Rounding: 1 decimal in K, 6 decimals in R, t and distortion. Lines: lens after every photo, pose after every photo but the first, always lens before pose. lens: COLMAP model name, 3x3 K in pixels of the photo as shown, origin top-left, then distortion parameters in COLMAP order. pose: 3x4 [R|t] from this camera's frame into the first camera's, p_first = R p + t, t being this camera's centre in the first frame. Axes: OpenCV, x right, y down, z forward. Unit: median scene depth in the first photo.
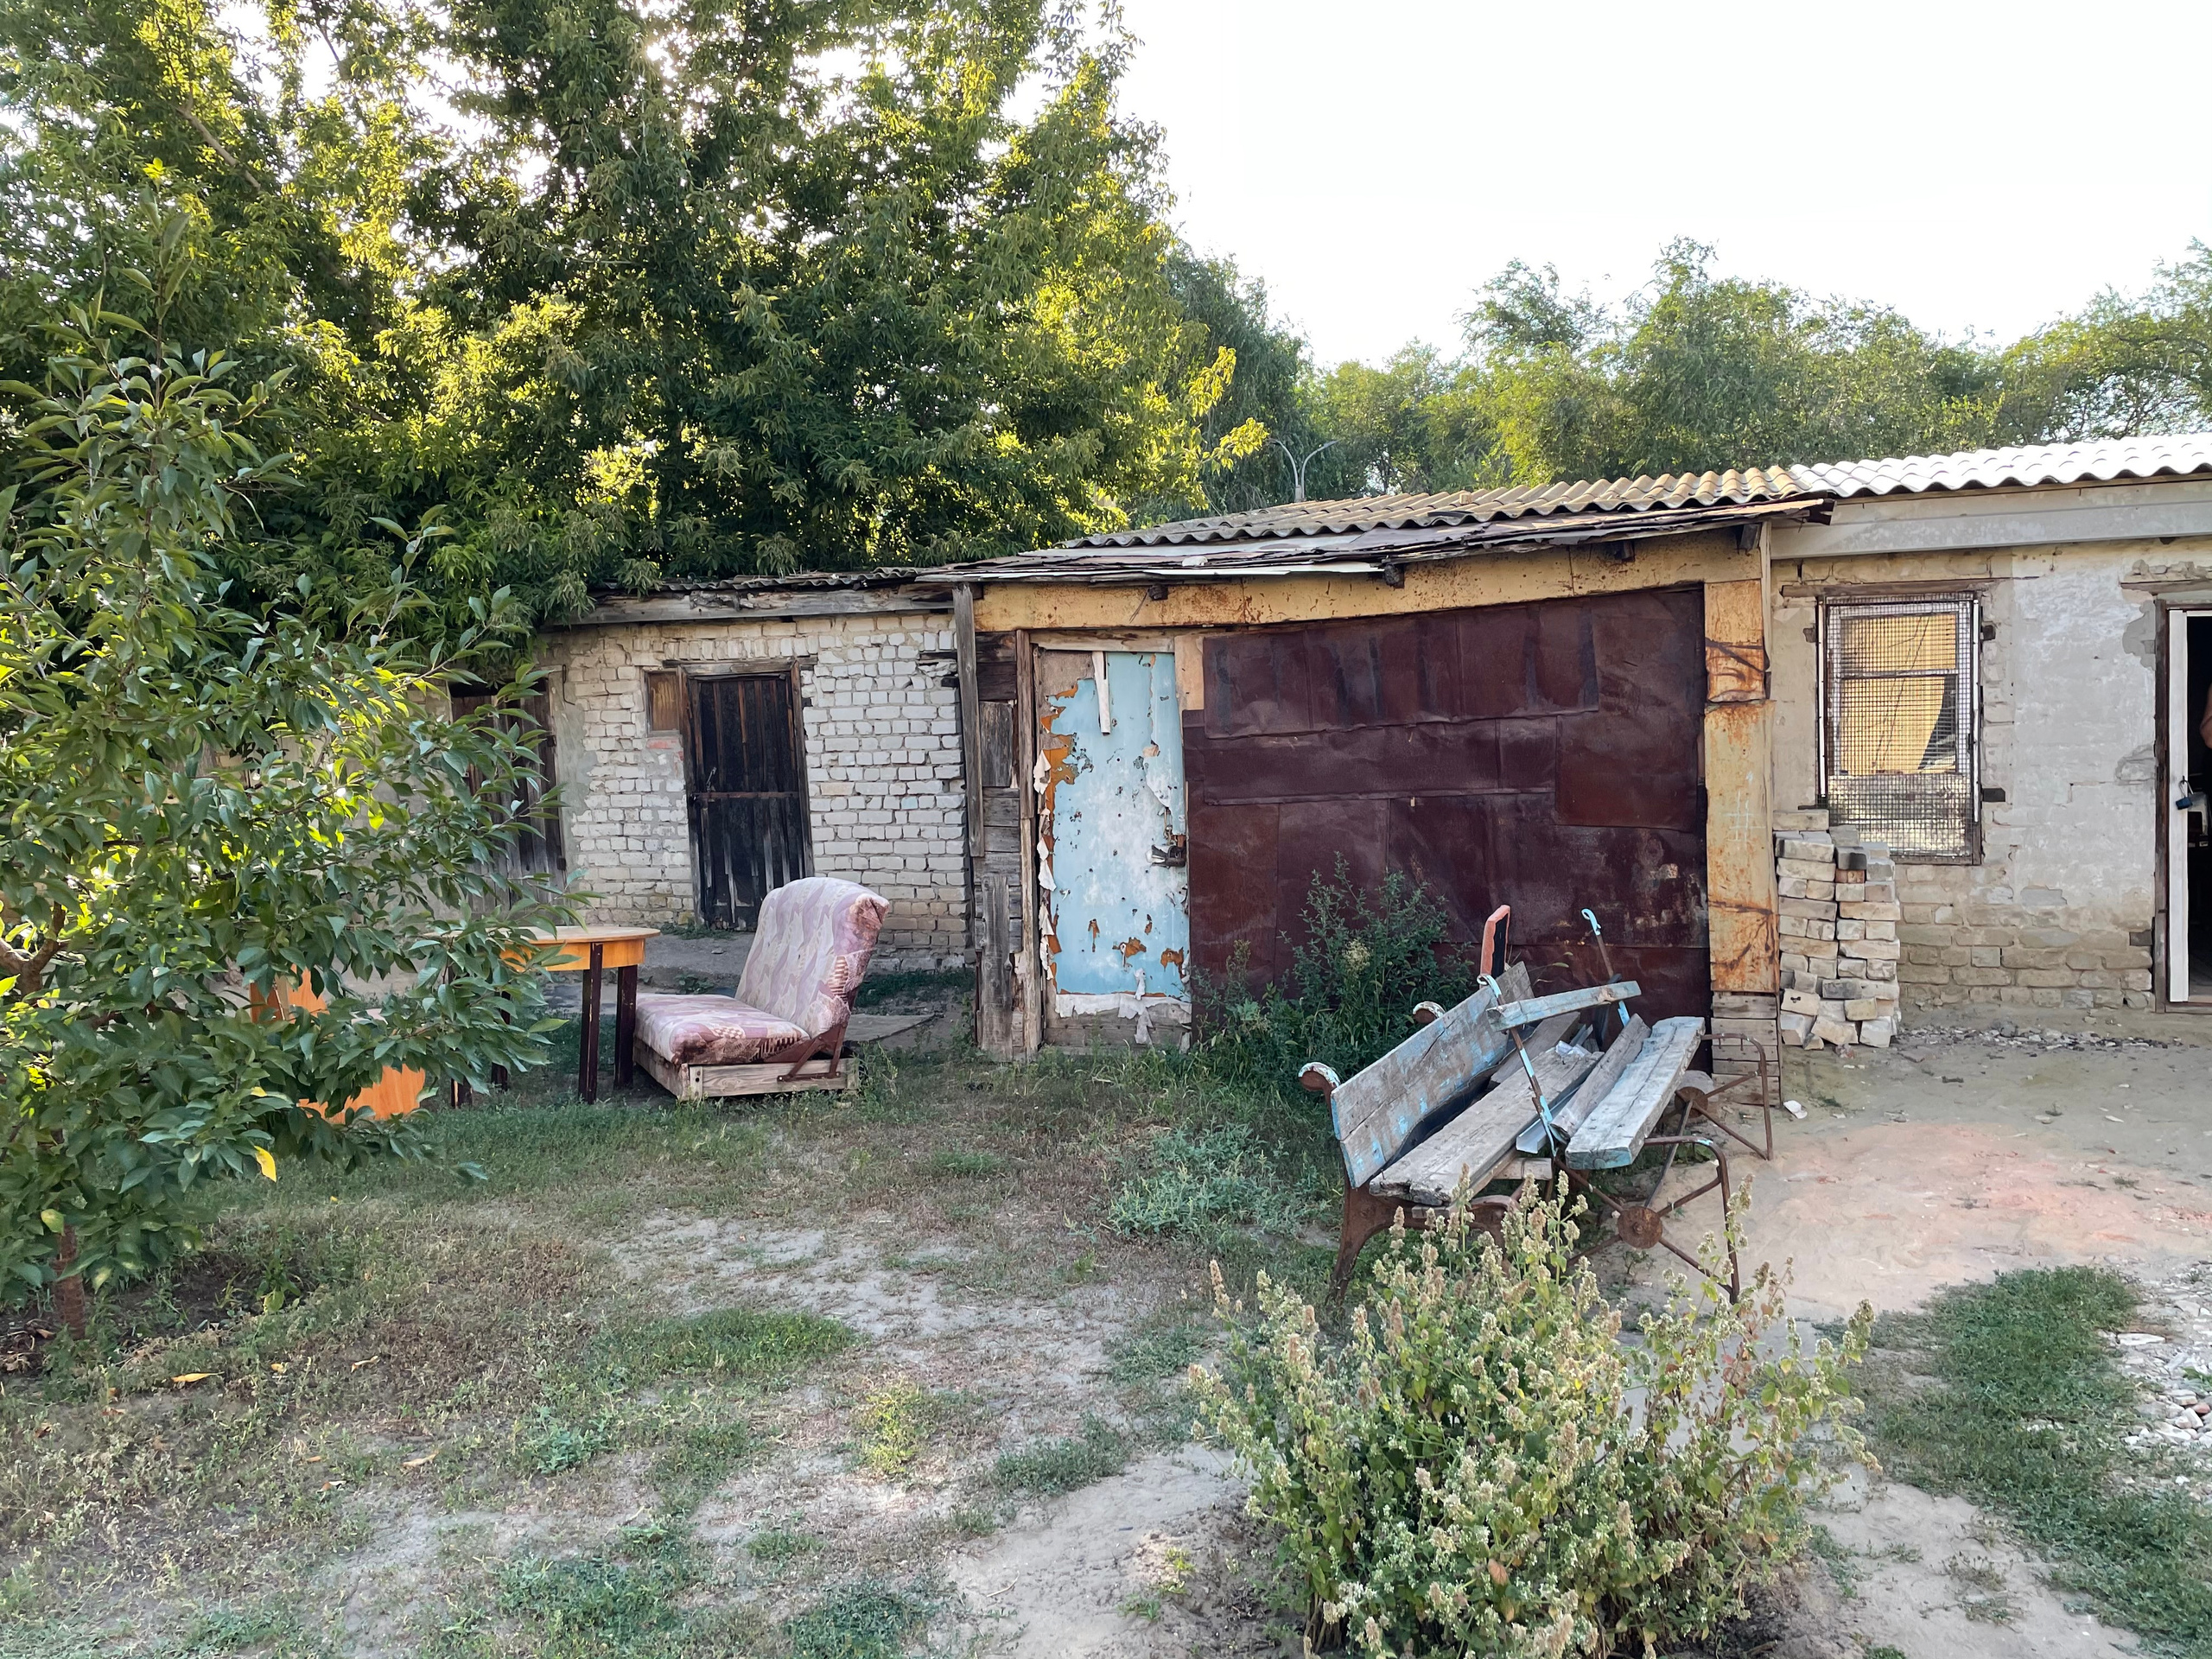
lens RADIAL K [[1662.9, 0, 1115.0], [0, 1662.9, 805.9], [0, 0, 1]] dist [0.095353, -0.121437]
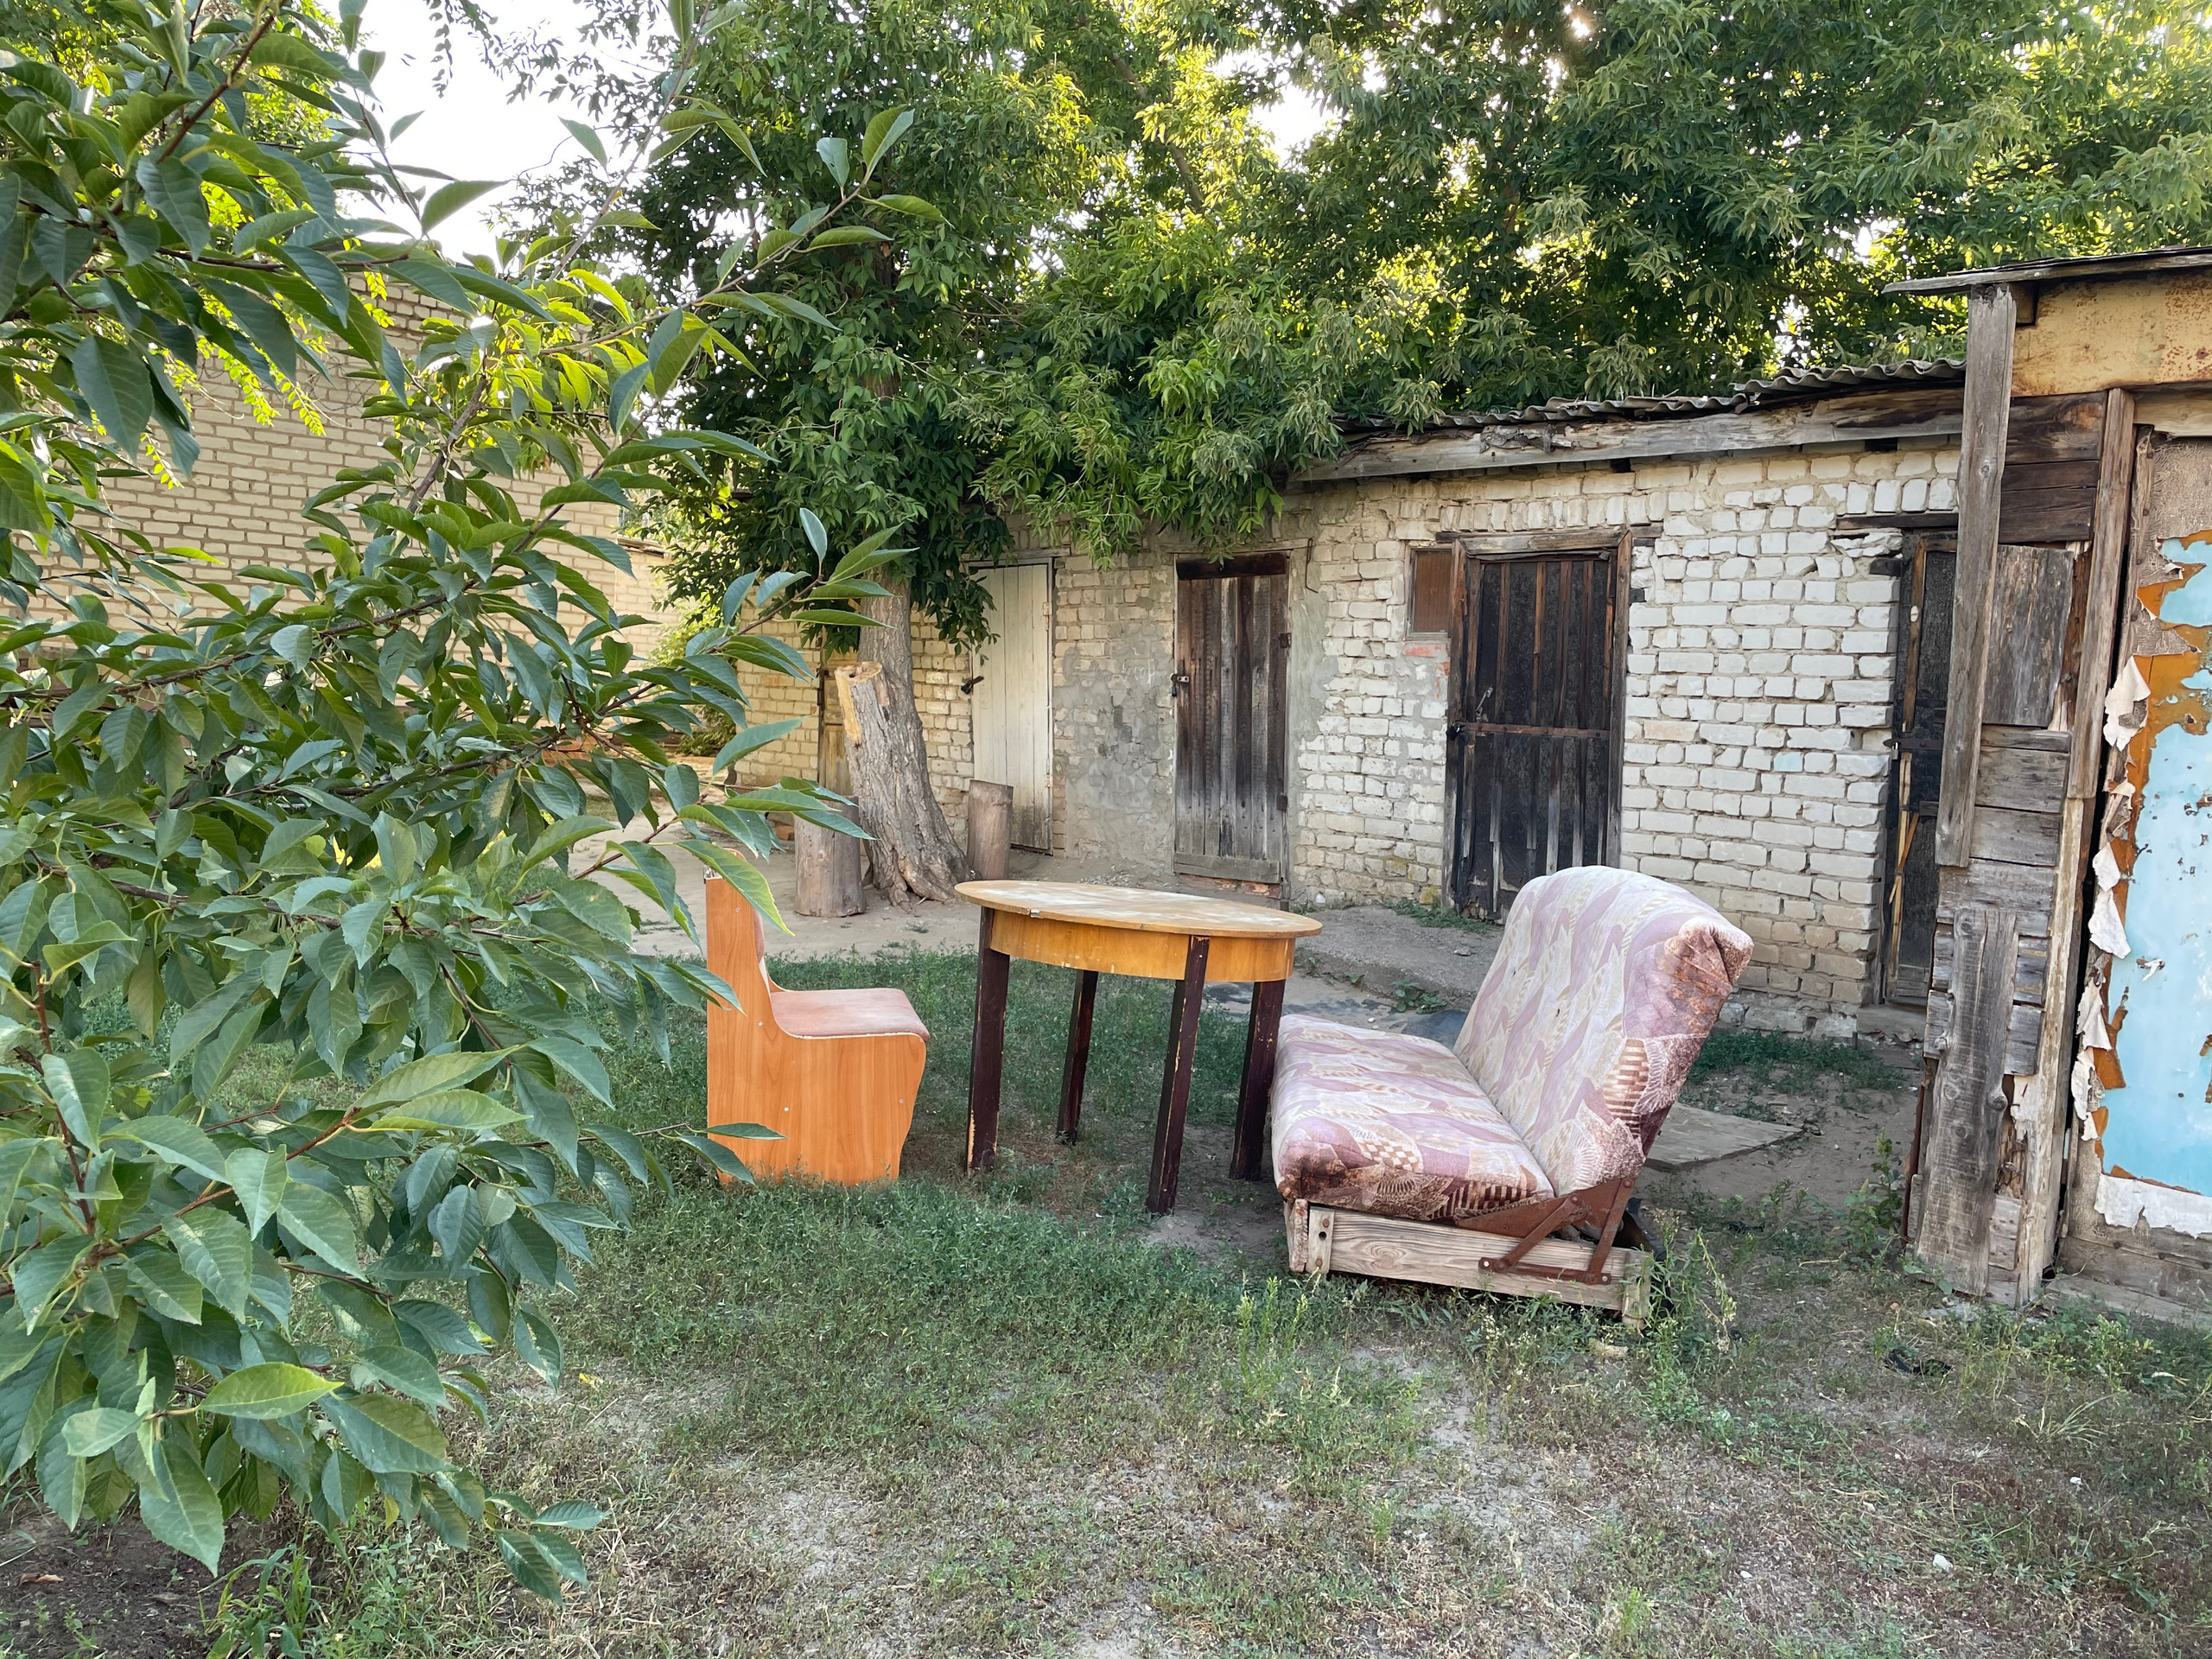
lens RADIAL K [[1662.9, 0, 1115.1], [0, 1662.9, 820.4], [0, 0, 1]] dist [0.095353, -0.121437]
pose [[0.880029, 0.107406, -0.462615, -0.051328], [-0.093273, 0.994208, 0.053395, 0.009930], [0.465670, -0.003840, 0.884950, 0.324977]]
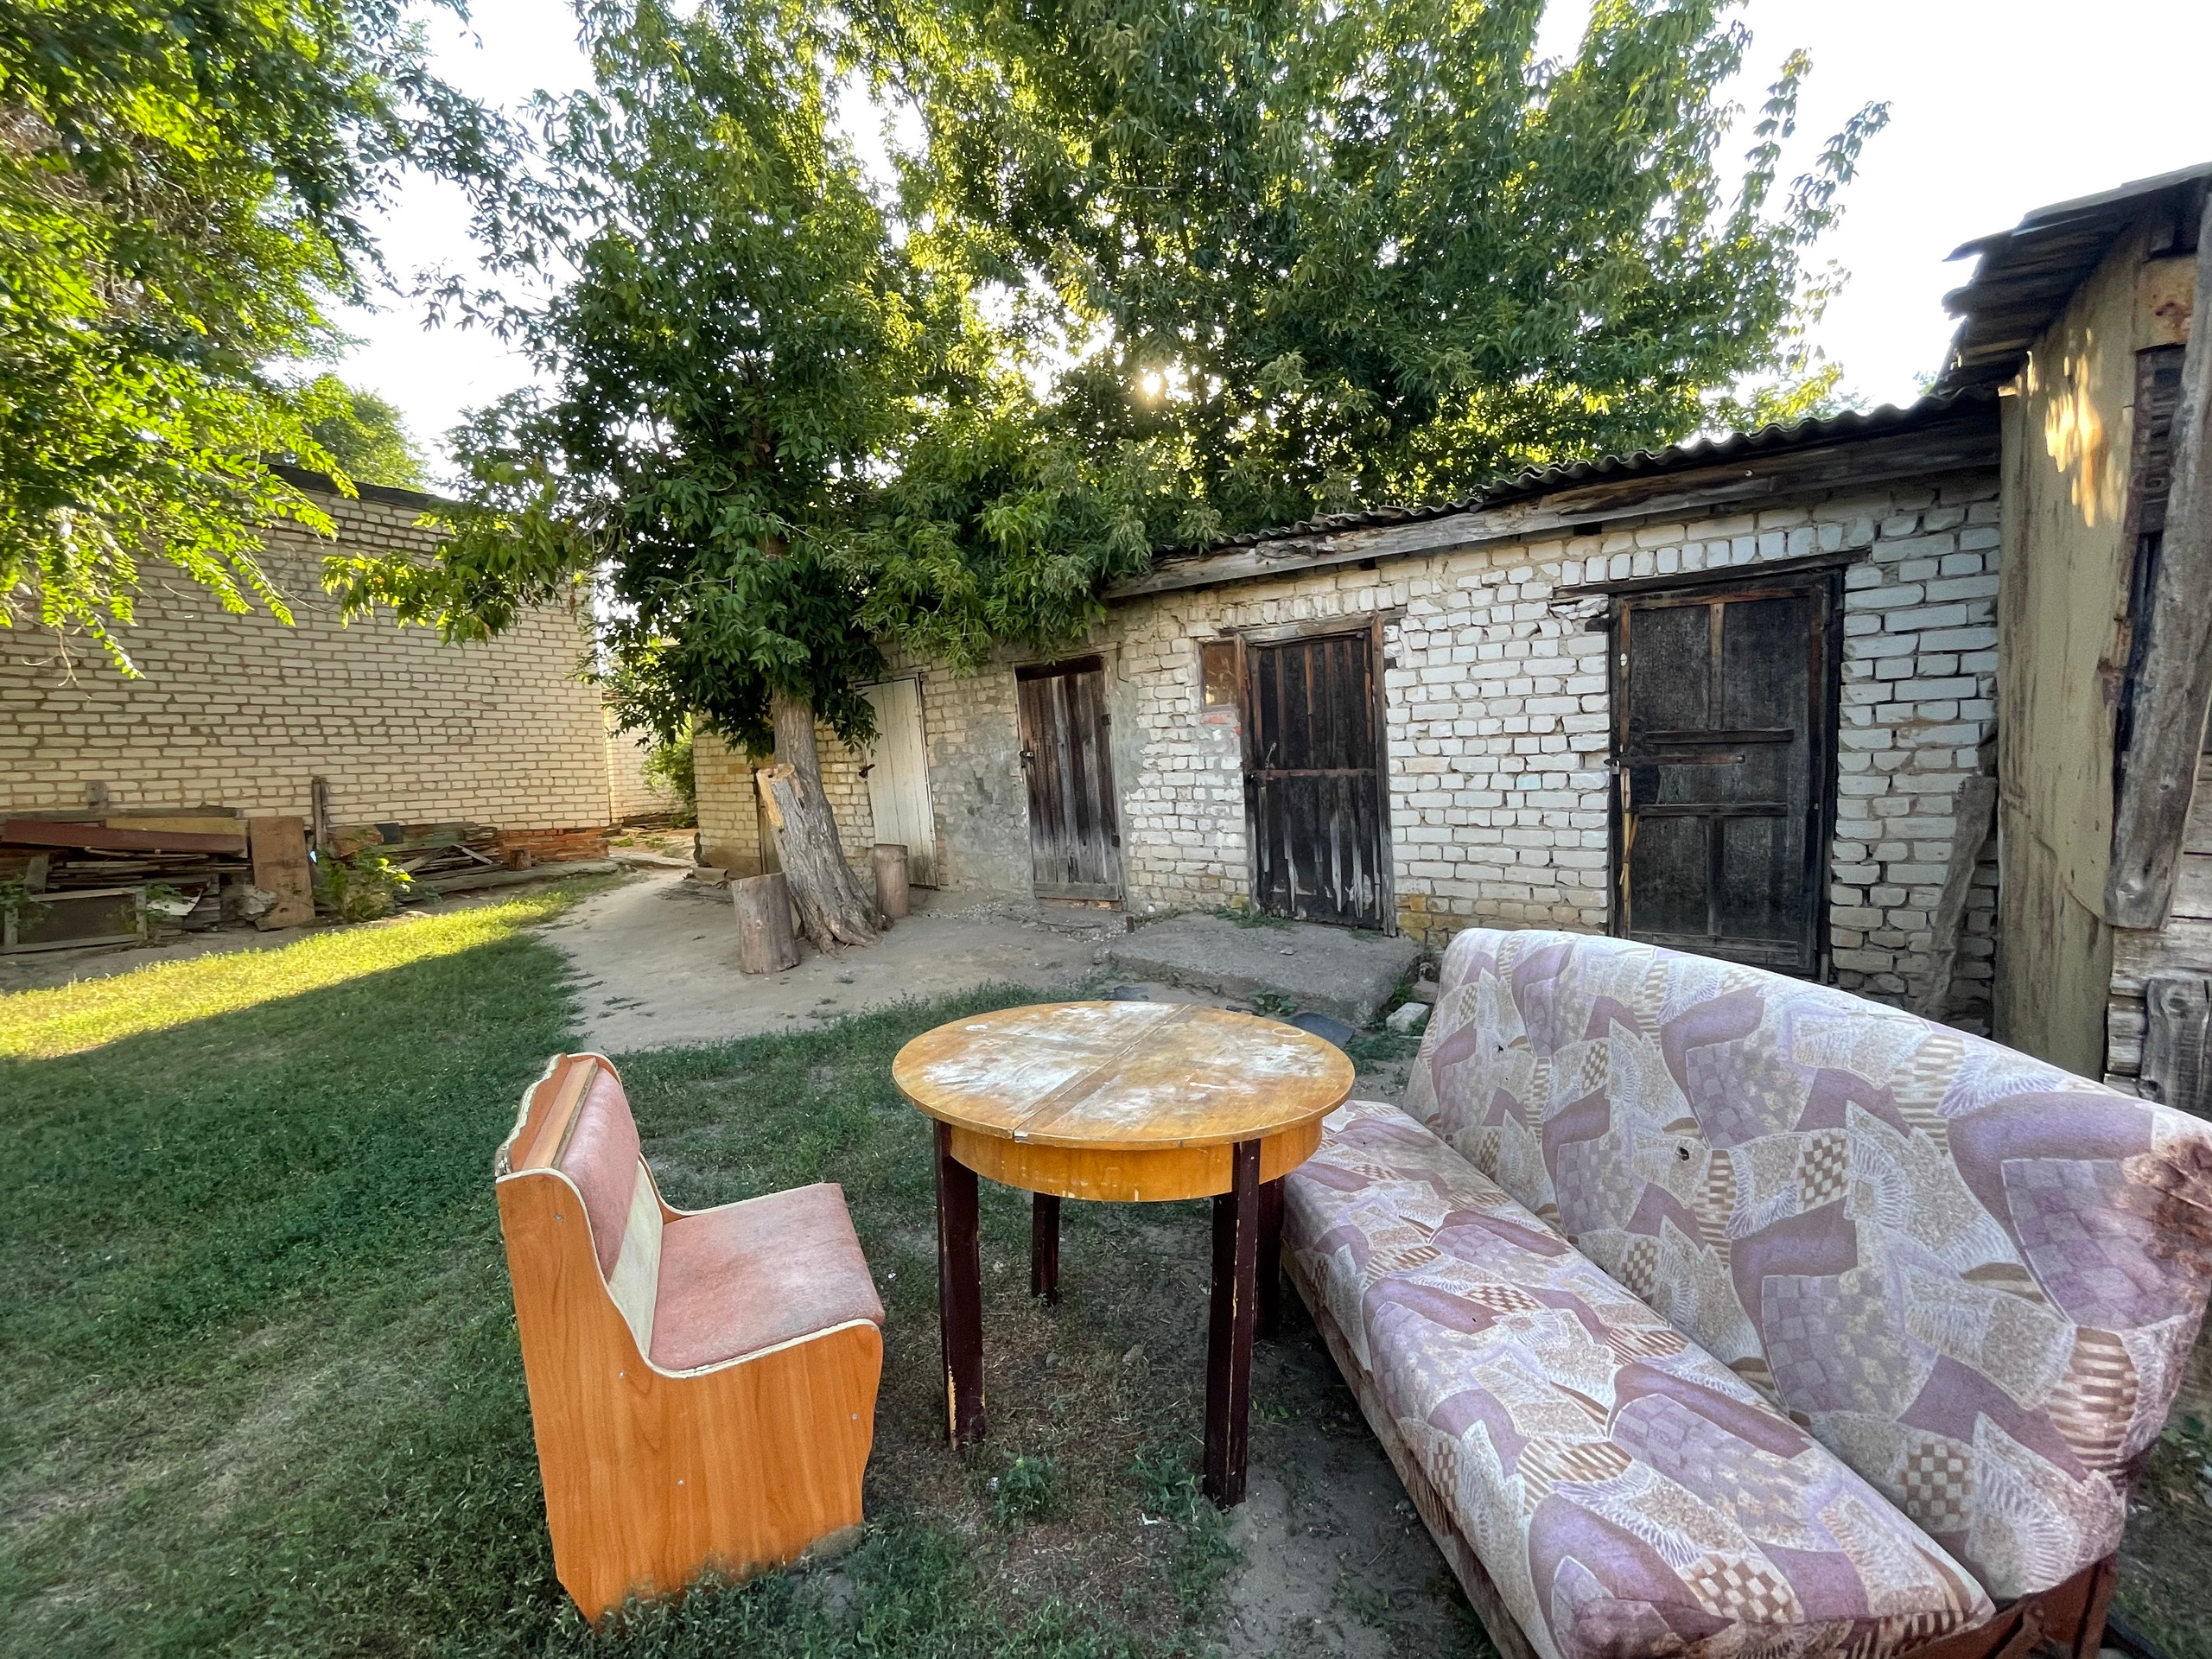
lens RADIAL K [[907.4, 0, 1101.7], [0, 907.4, 821.5], [0, 0, 1]] dist [-0.003760, 0.000129]
pose [[0.951015, 0.013907, -0.308831, -0.183692], [0.001199, 0.998814, 0.048670, -0.004295], [0.309141, -0.046656, 0.949871, 0.519796]]
